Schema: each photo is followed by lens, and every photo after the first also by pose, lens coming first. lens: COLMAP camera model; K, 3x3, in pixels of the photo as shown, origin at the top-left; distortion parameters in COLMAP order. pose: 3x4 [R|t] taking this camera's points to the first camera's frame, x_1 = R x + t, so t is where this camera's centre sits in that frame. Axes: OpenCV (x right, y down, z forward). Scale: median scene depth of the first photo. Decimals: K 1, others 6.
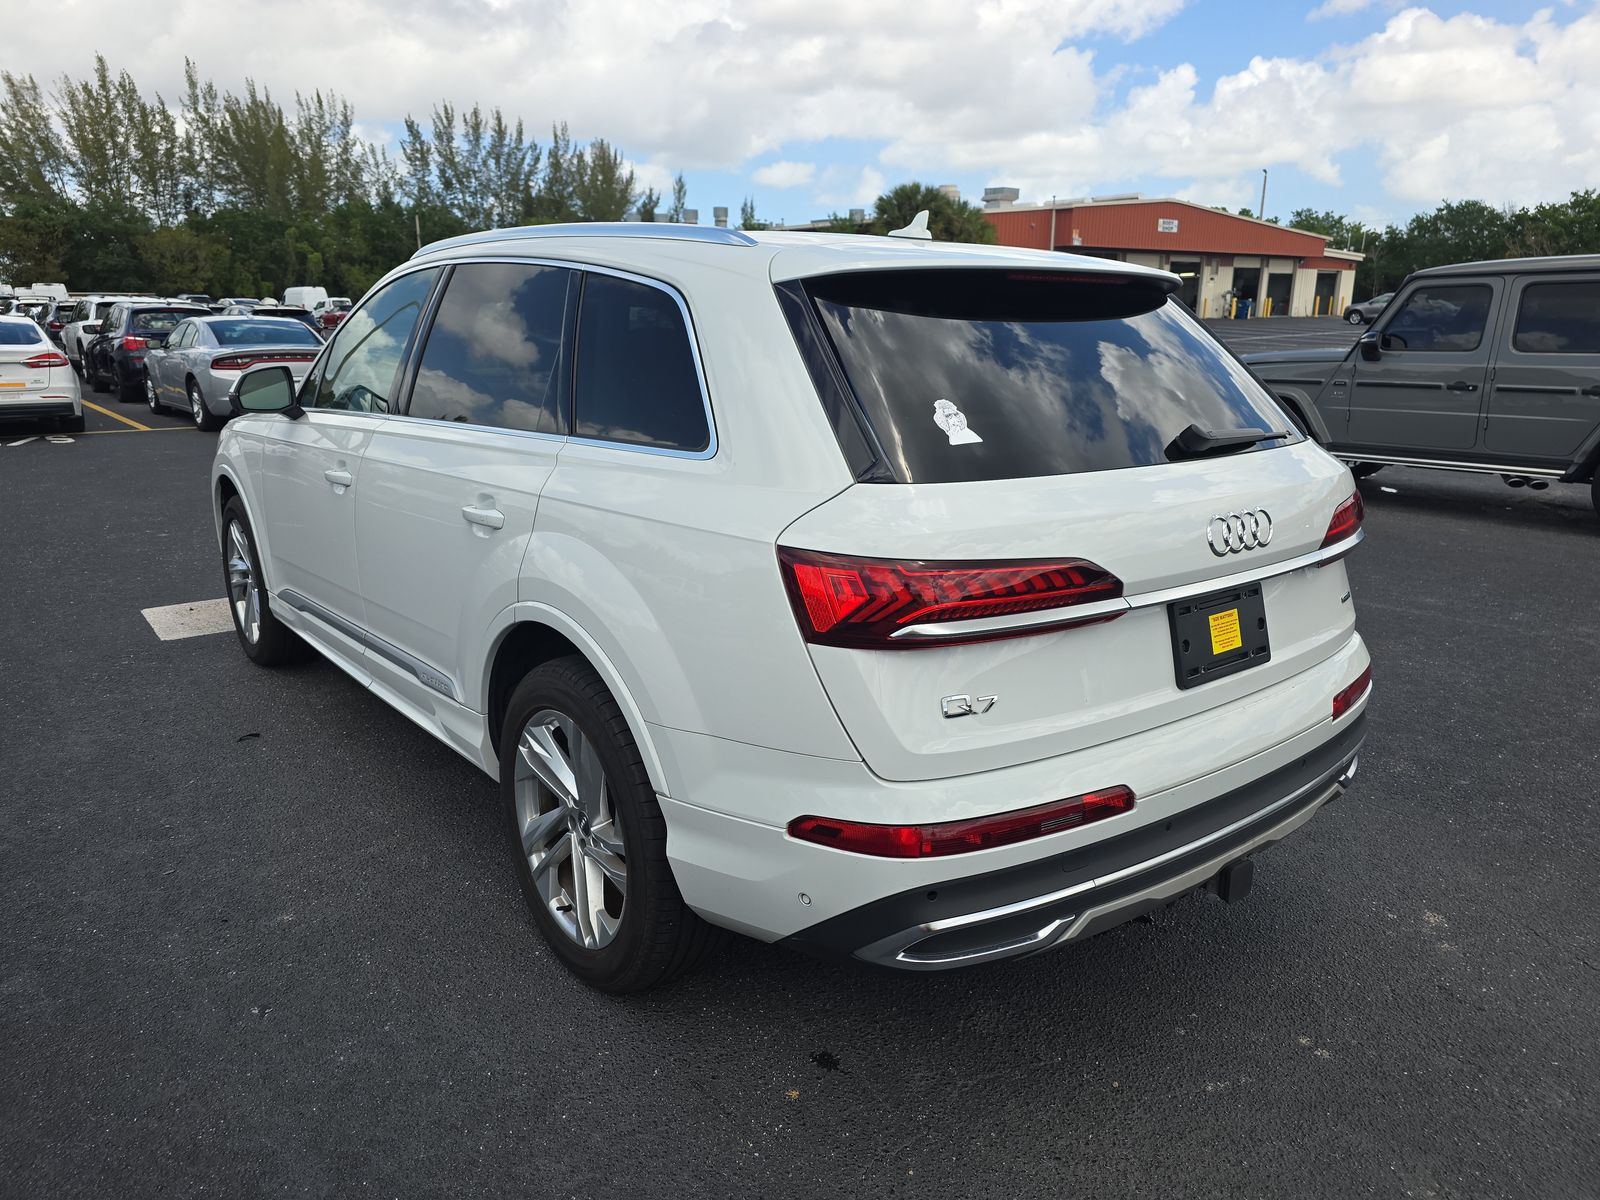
lens RADIAL K [[1090.8, 0, 787.1], [0, 1090.8, 602.9], [0, 0, 1]] dist [0.050859, -0.061984]
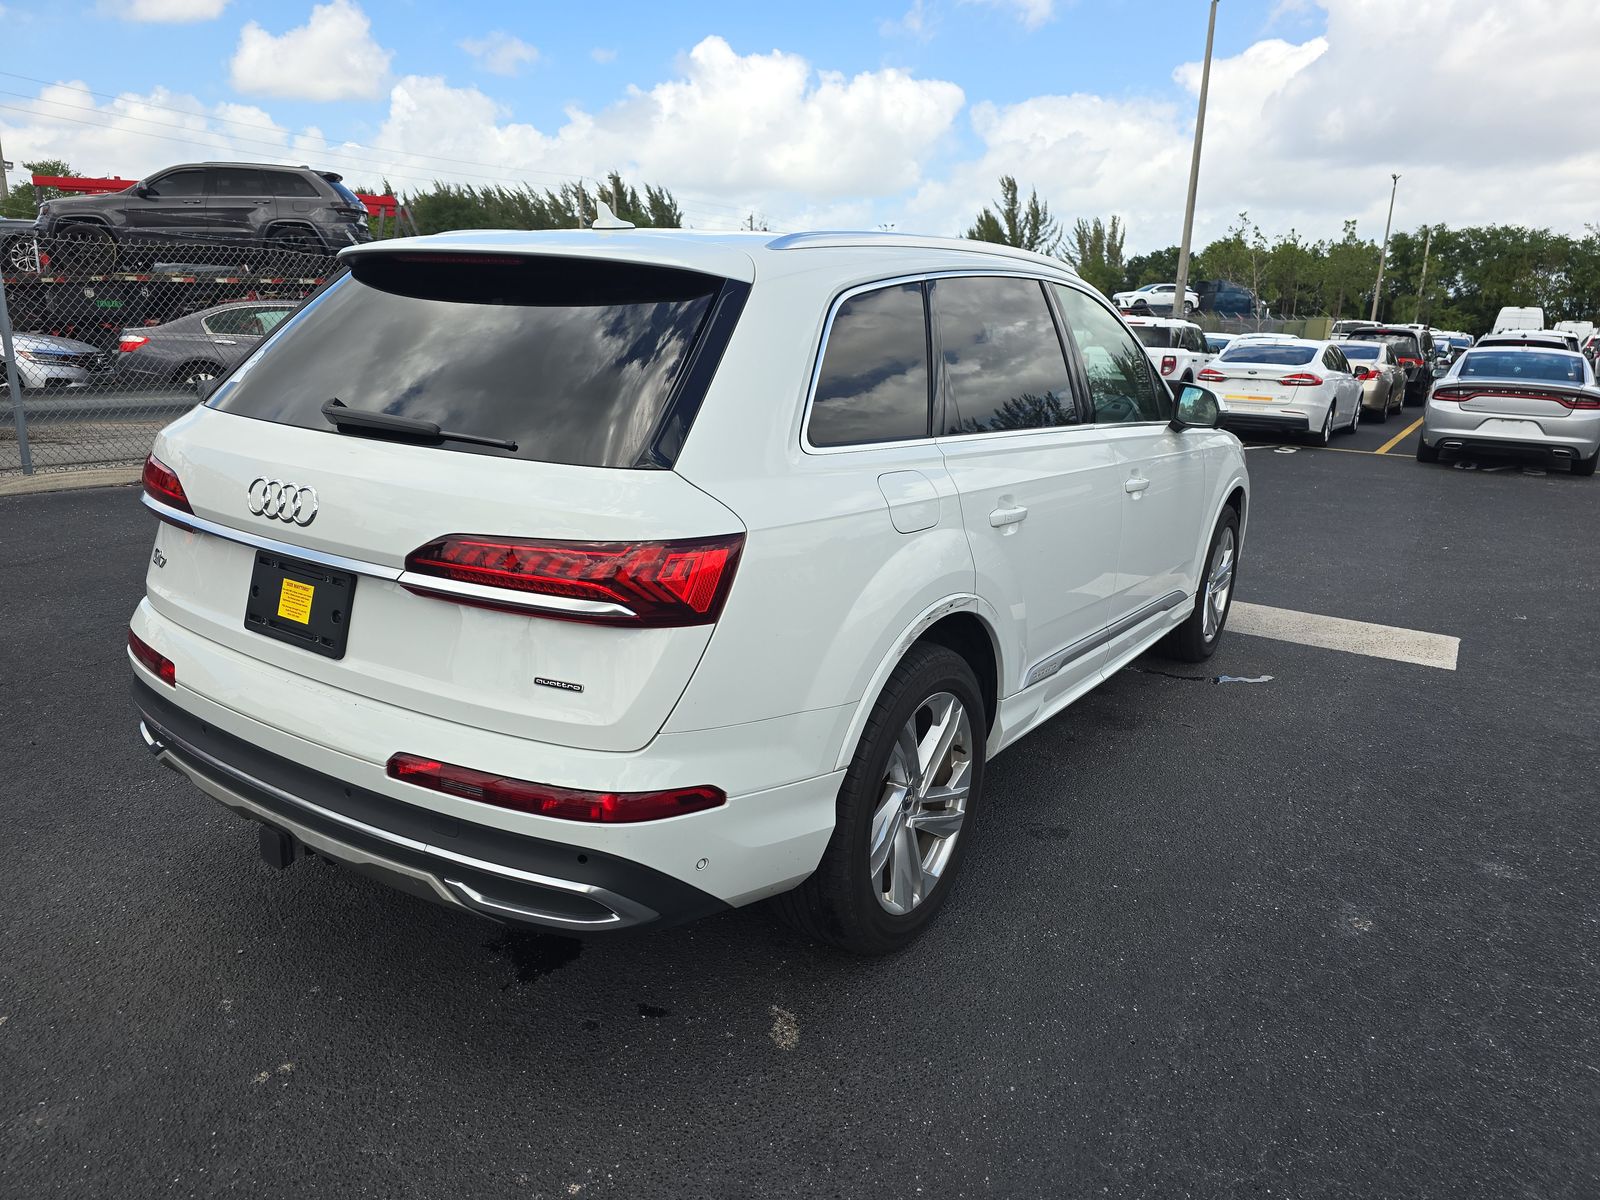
lens RADIAL K [[1090.8, 0, 787.1], [0, 1090.8, 602.9], [0, 0, 1]] dist [0.050859, -0.061984]
pose [[0.297084, 0.244355, -0.923056, 1.347467], [-0.274155, 0.947827, 0.162676, -0.239471], [0.914648, 0.204732, 0.348575, 0.975297]]
